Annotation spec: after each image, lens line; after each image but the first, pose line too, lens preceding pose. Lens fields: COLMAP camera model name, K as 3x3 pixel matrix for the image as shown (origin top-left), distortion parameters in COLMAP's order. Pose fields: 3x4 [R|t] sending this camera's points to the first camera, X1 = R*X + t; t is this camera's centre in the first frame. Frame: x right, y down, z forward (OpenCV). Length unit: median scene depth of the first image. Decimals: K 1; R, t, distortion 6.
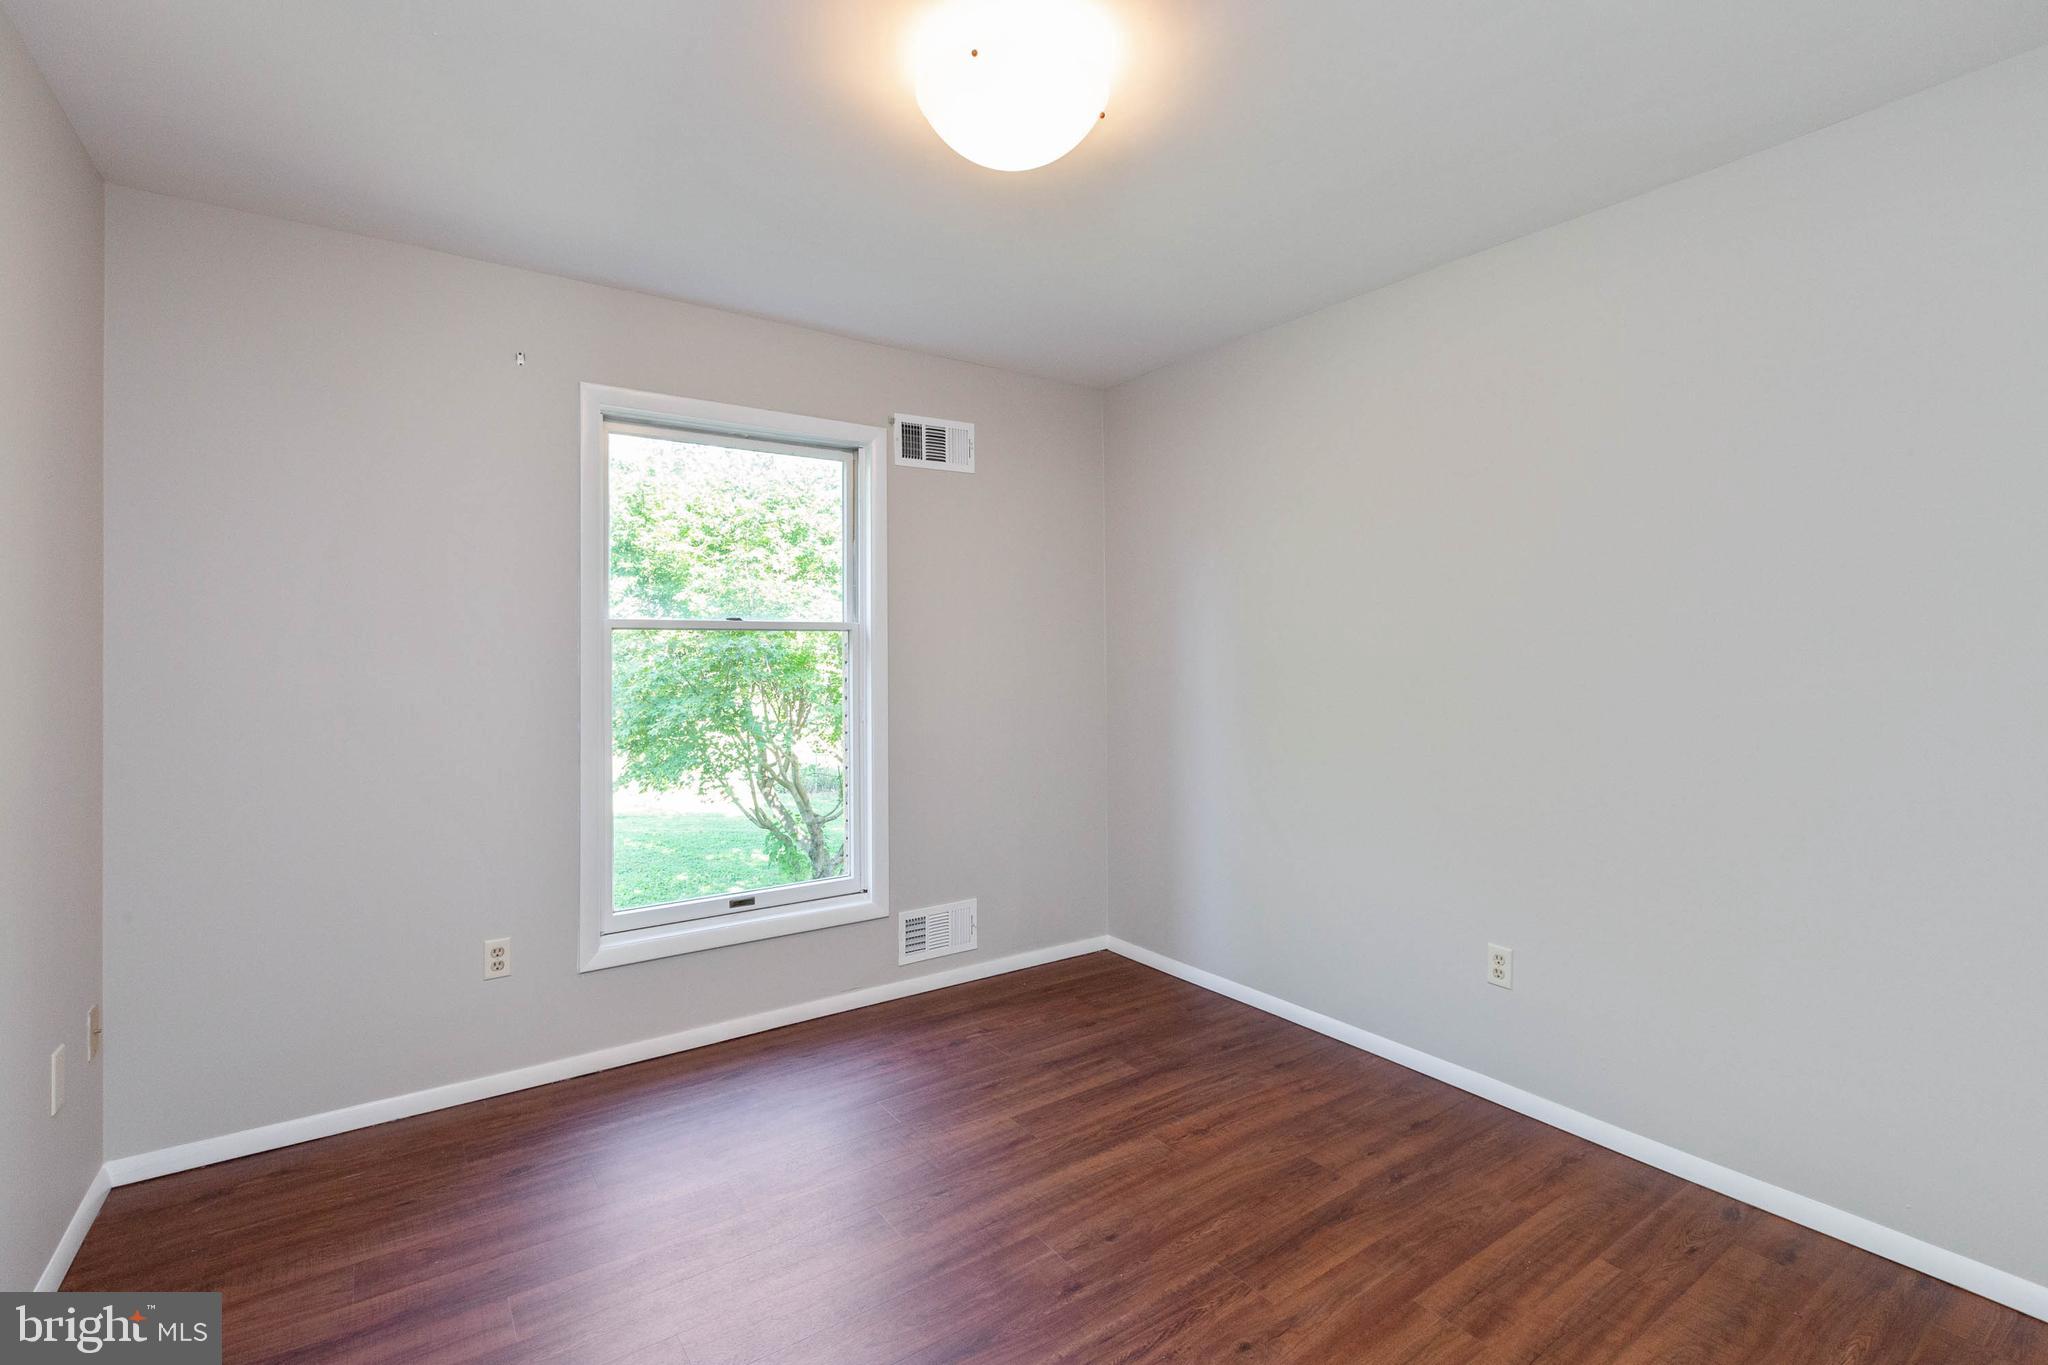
lens RADIAL K [[914.9, 0, 1031.9], [0, 914.9, 681.4], [0, 0, 1]] dist [0.000287, -0.000534]
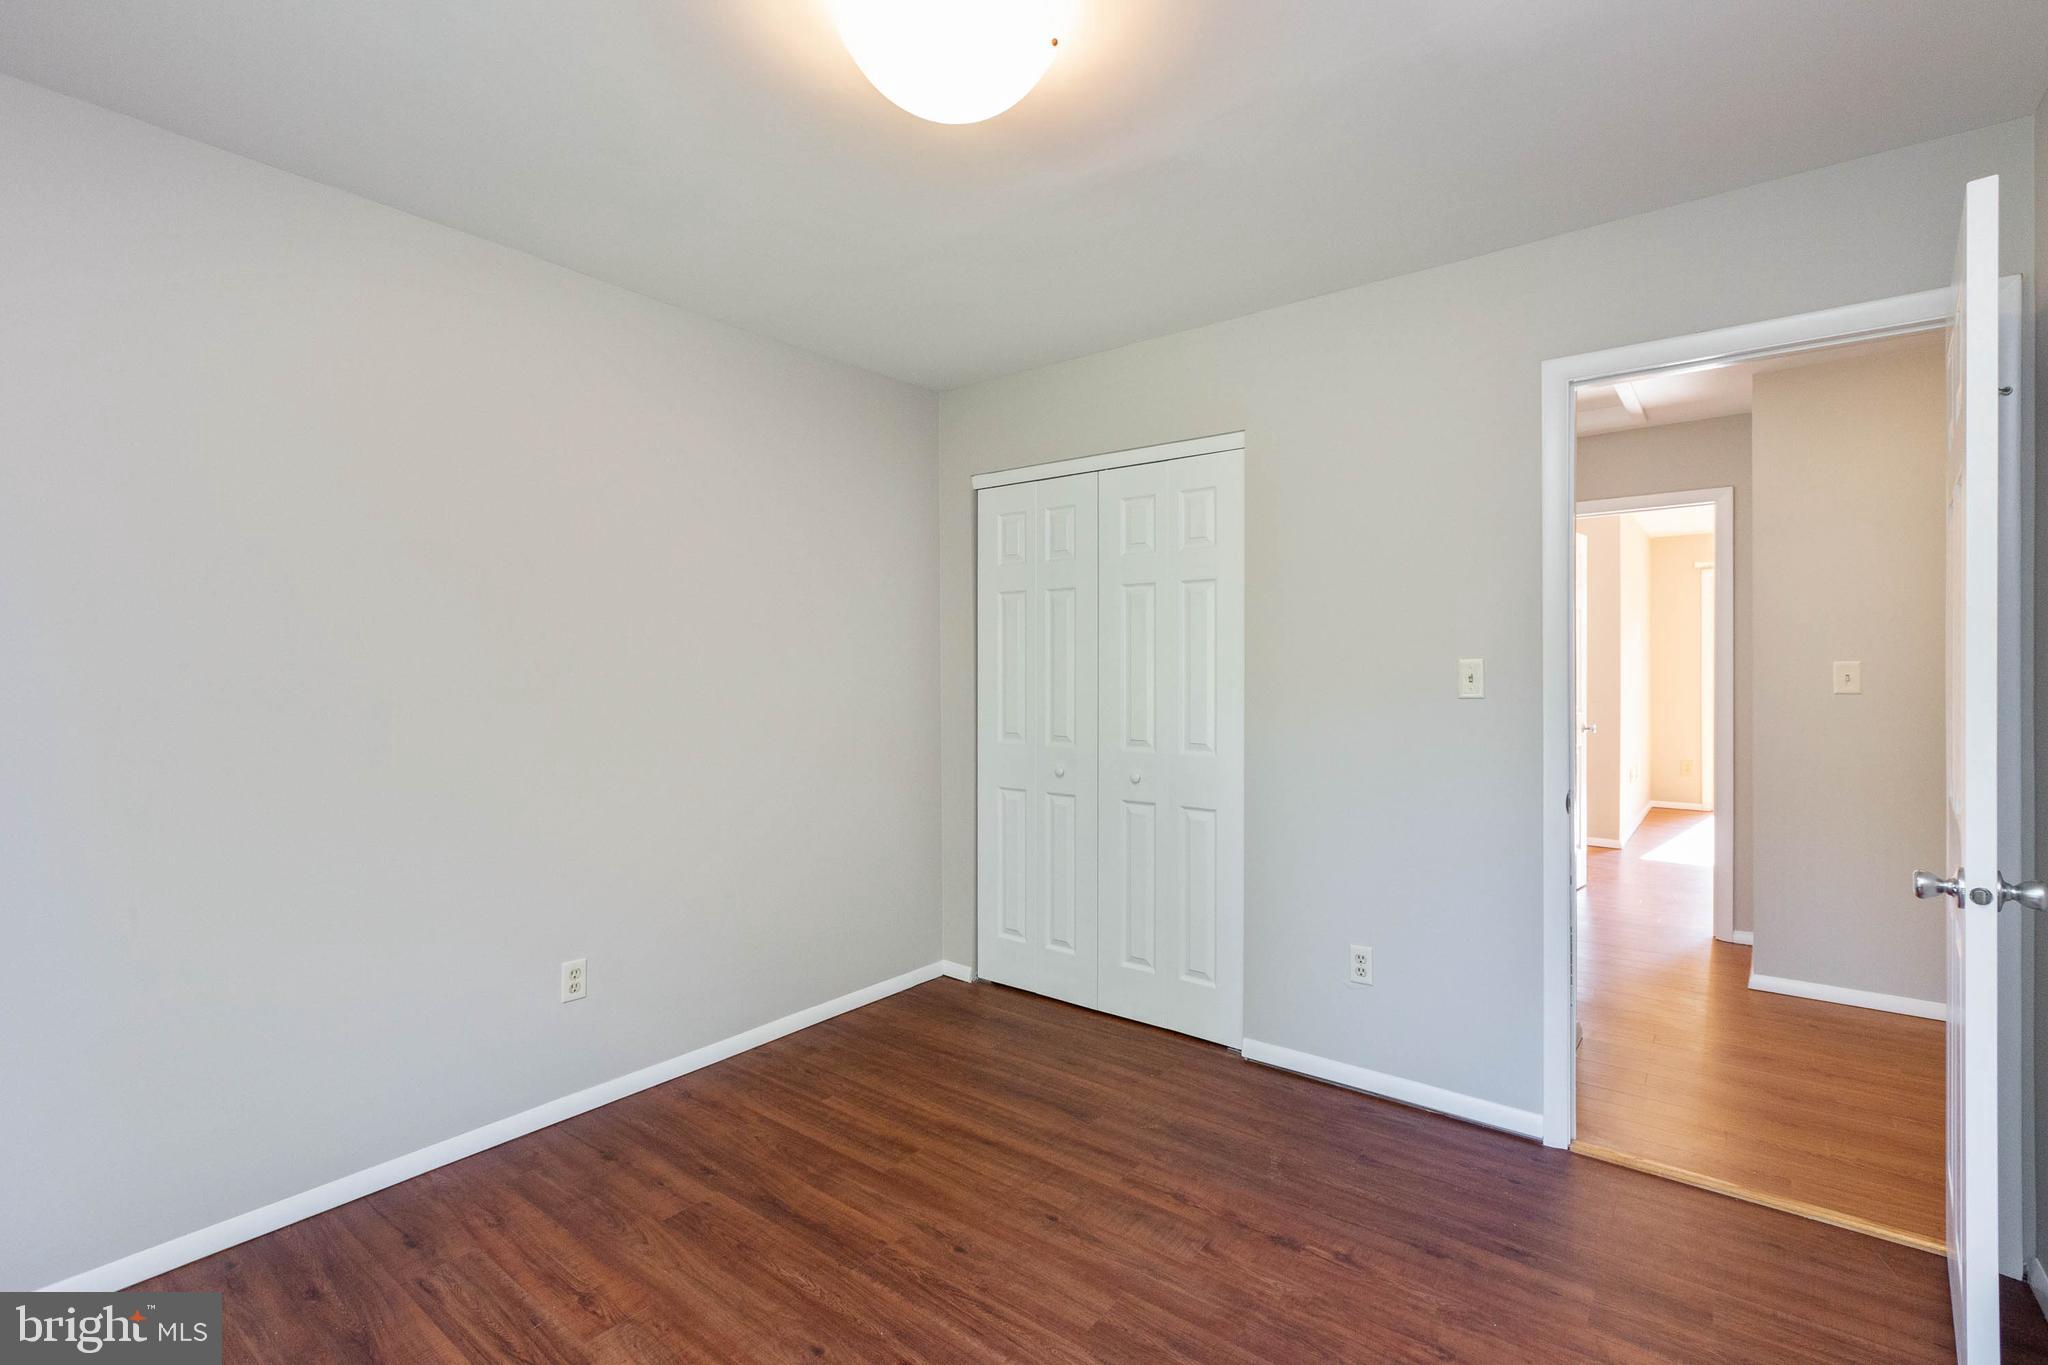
lens RADIAL K [[914.9, 0, 1022.9], [0, 914.9, 682.1], [0, 0, 1]] dist [0.000287, -0.000534]
pose [[-0.283074, -0.006109, 0.959079, -0.769975], [0.027971, 0.999502, 0.014622, -0.026898], [-0.958690, 0.030966, -0.282762, 1.013917]]
